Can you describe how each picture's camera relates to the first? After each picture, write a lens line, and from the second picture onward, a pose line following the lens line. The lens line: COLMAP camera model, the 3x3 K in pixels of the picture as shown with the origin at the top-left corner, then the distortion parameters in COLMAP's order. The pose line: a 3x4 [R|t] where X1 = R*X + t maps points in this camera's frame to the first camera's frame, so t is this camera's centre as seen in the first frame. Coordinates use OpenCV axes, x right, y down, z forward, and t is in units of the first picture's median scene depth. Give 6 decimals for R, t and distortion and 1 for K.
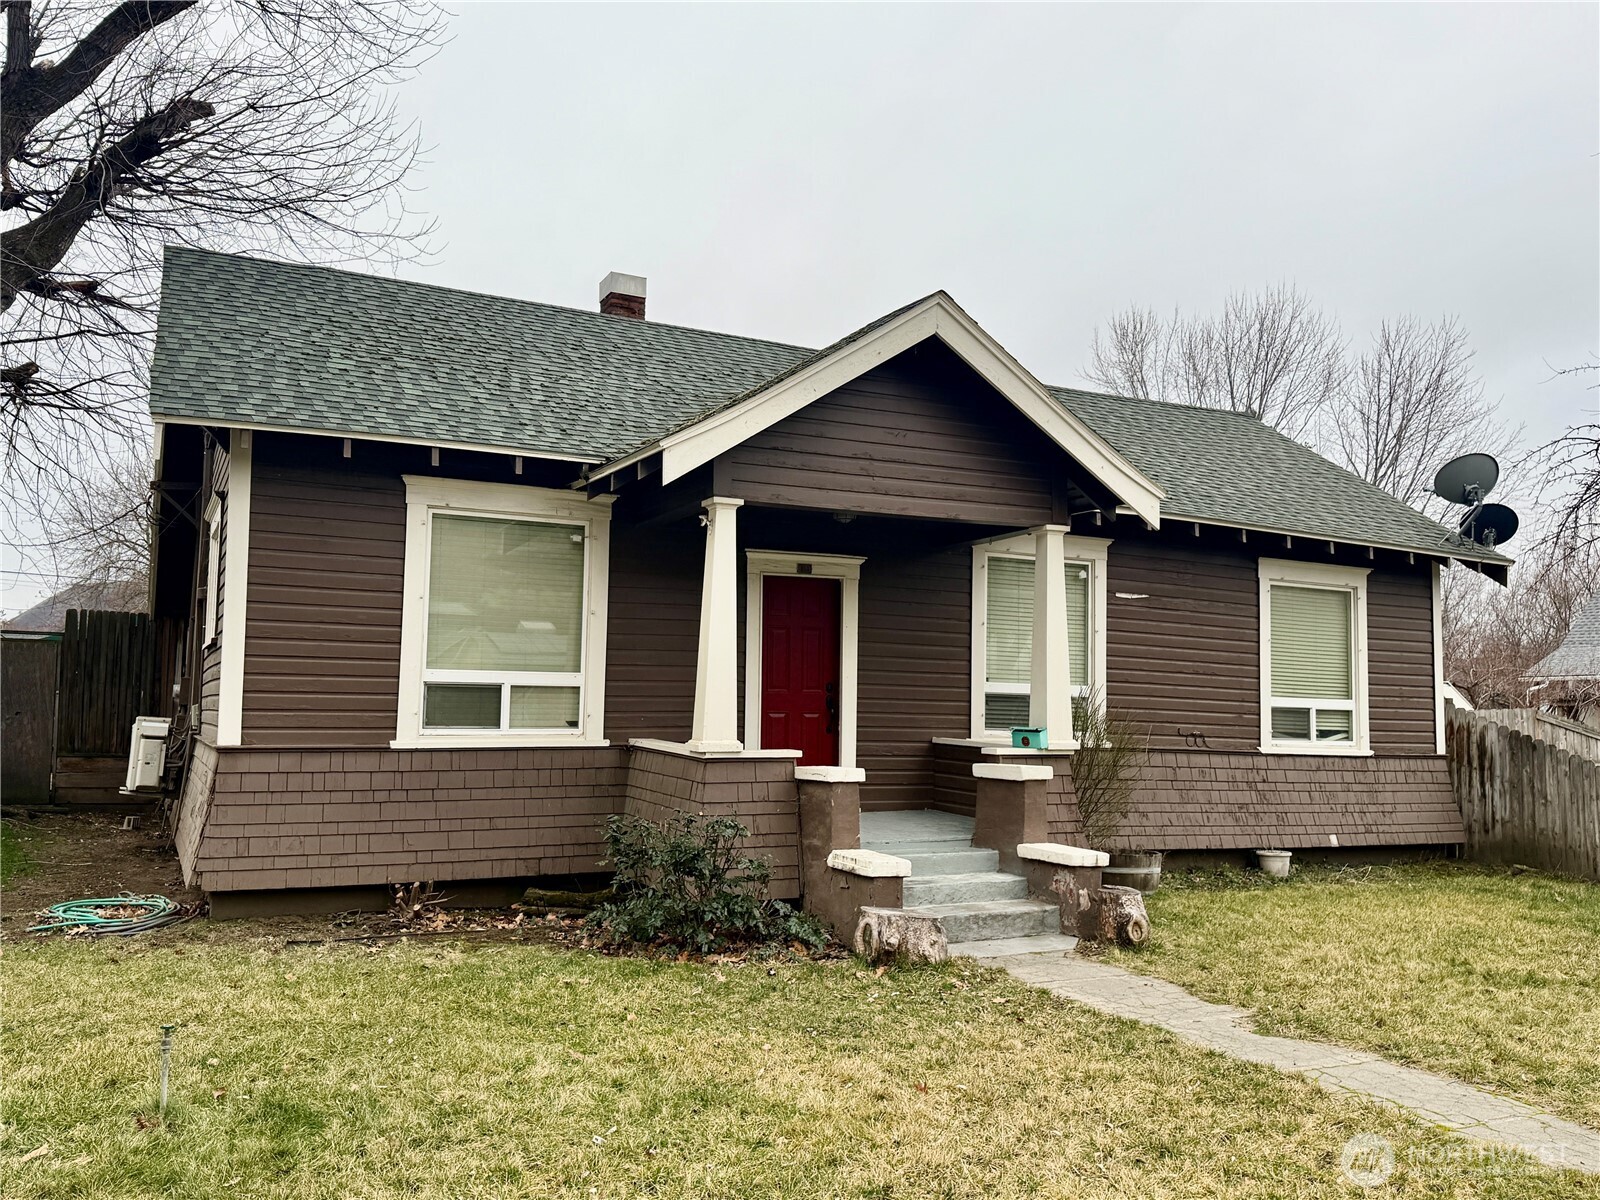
lens RADIAL K [[1288.6, 0, 809.6], [0, 1288.6, 590.0], [0, 0, 1]] dist [0.075034, -0.021385]
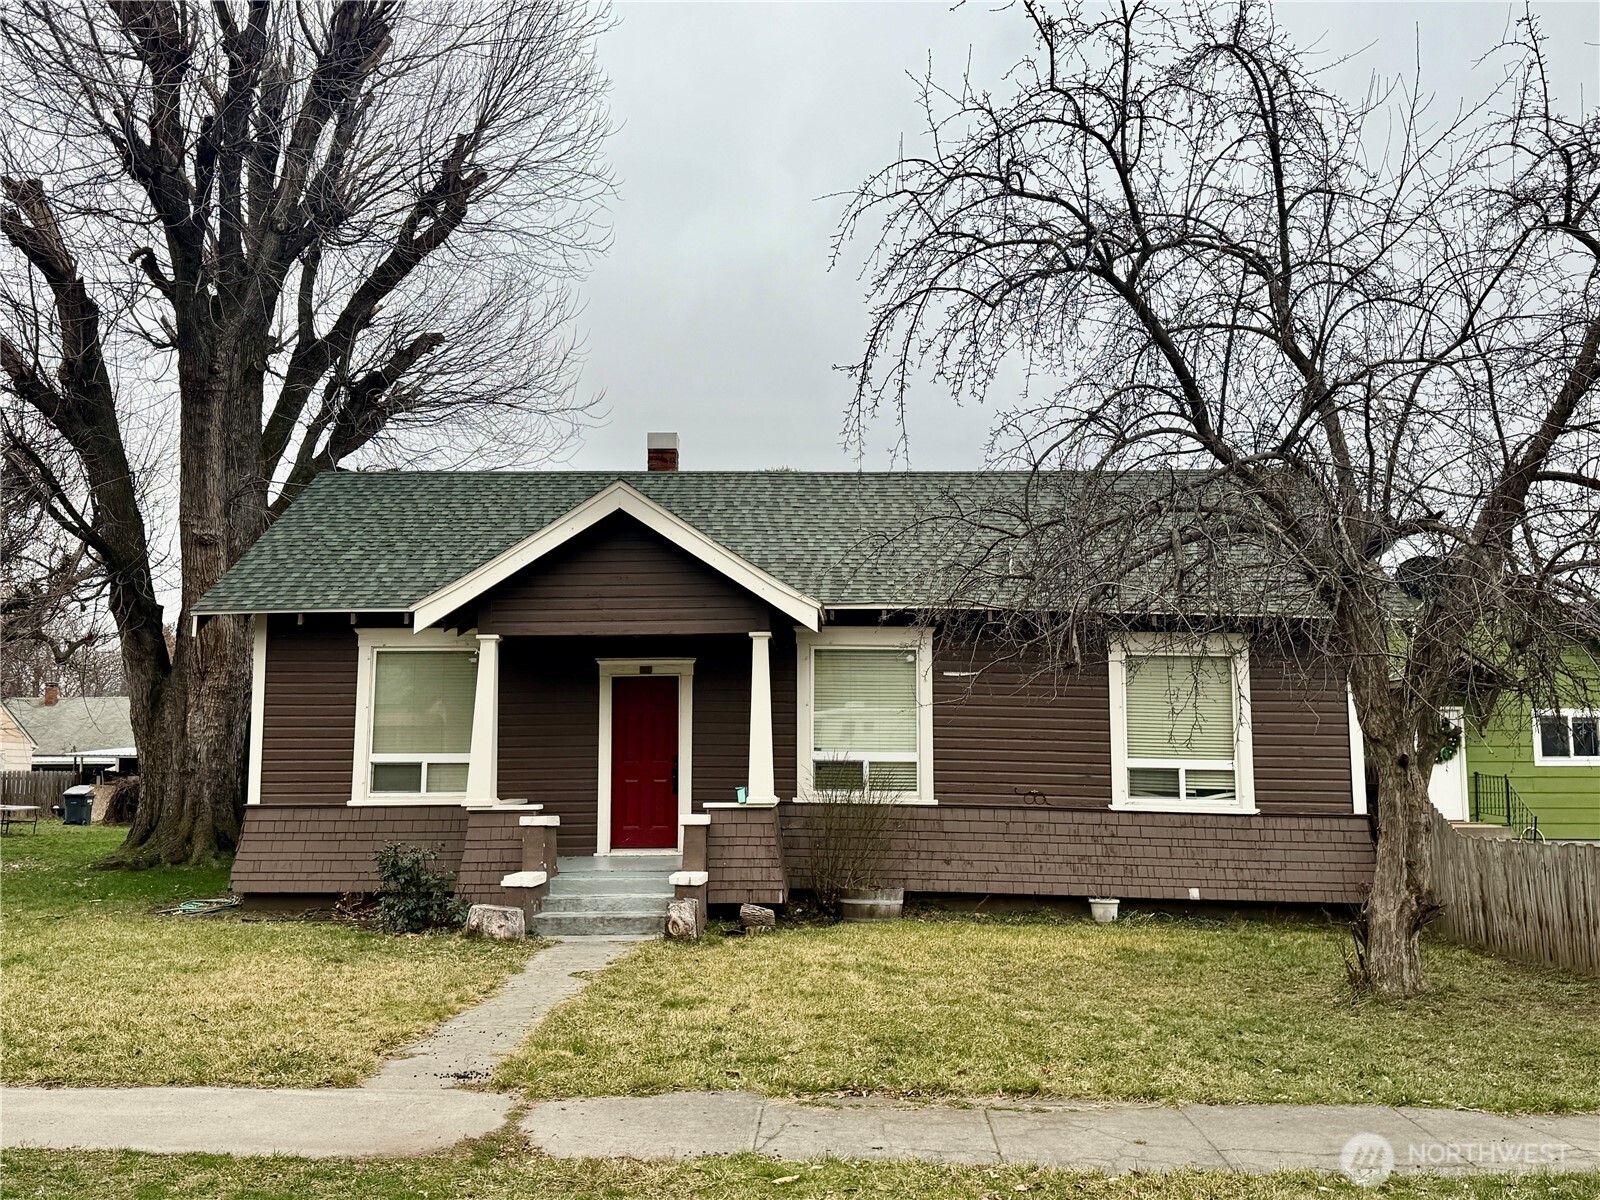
lens RADIAL K [[1519.0, 0, 795.8], [0, 1519.0, 597.1], [0, 0, 1]] dist [0.130478, 0.000000]
pose [[0.878699, -0.067311, -0.472607, 0.964999], [0.055343, 0.997698, -0.039201, -0.023478], [0.474157, 0.008291, 0.880401, -0.343600]]
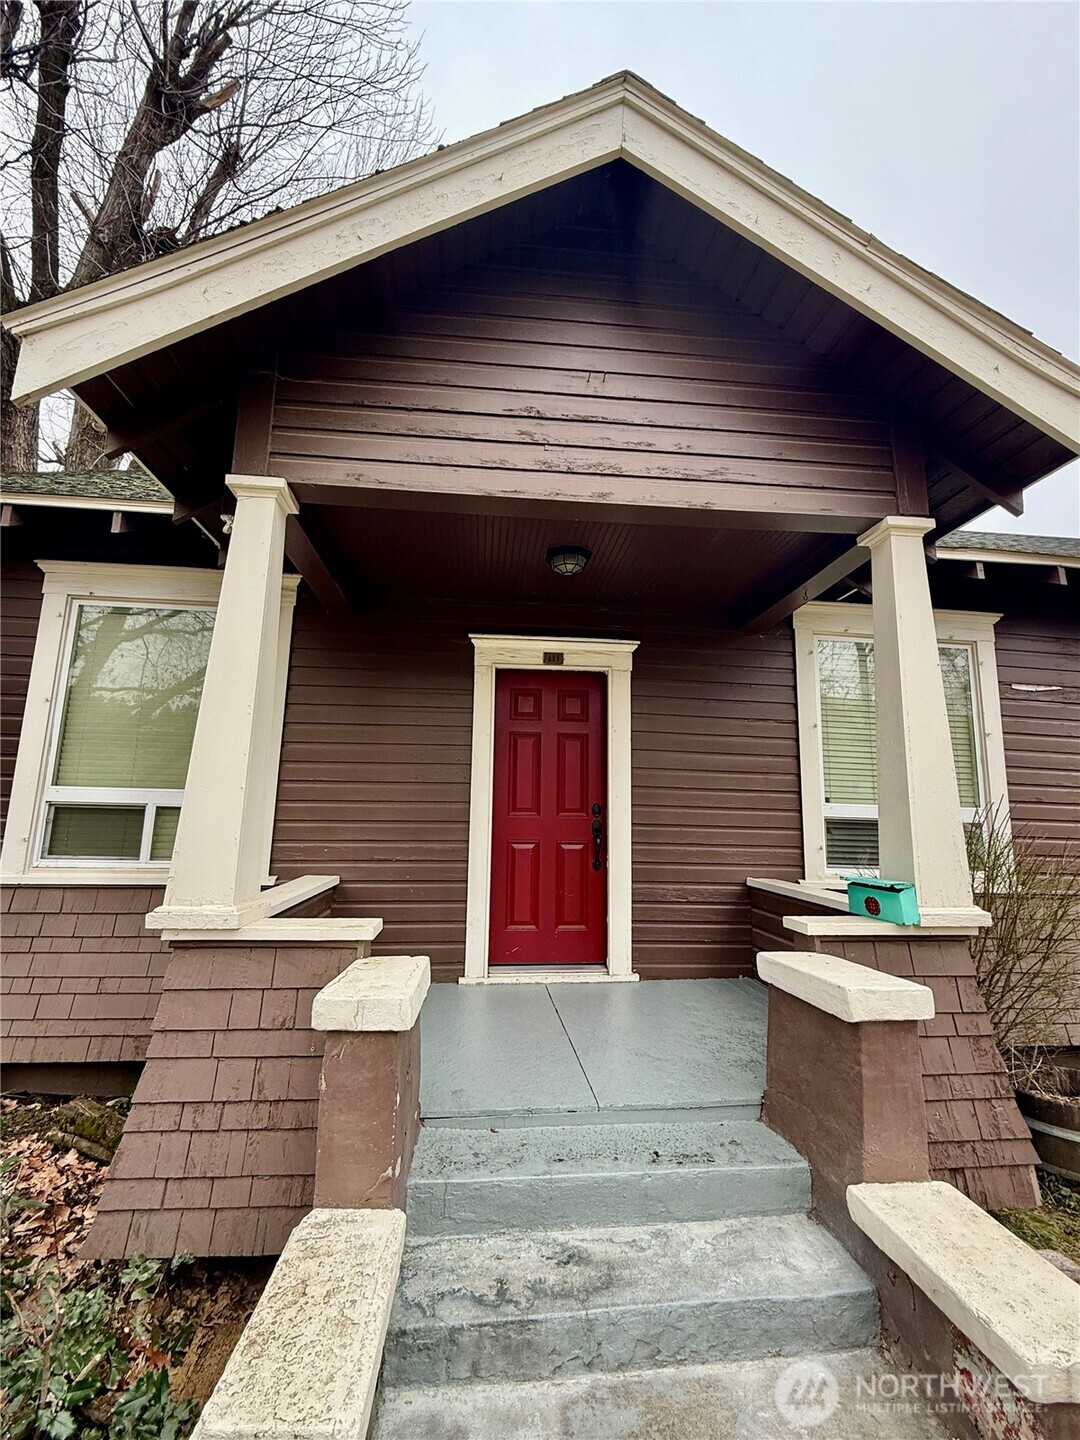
lens RADIAL K [[638.0, 0, 535.5], [0, 638.0, 716.8], [0, 0, 1]] dist [-0.006653, 0.000745]
pose [[0.933258, -0.056181, -0.354786, 0.134114], [0.027228, 0.995916, -0.086082, 0.057248], [0.358174, 0.070677, 0.930976, 0.694019]]
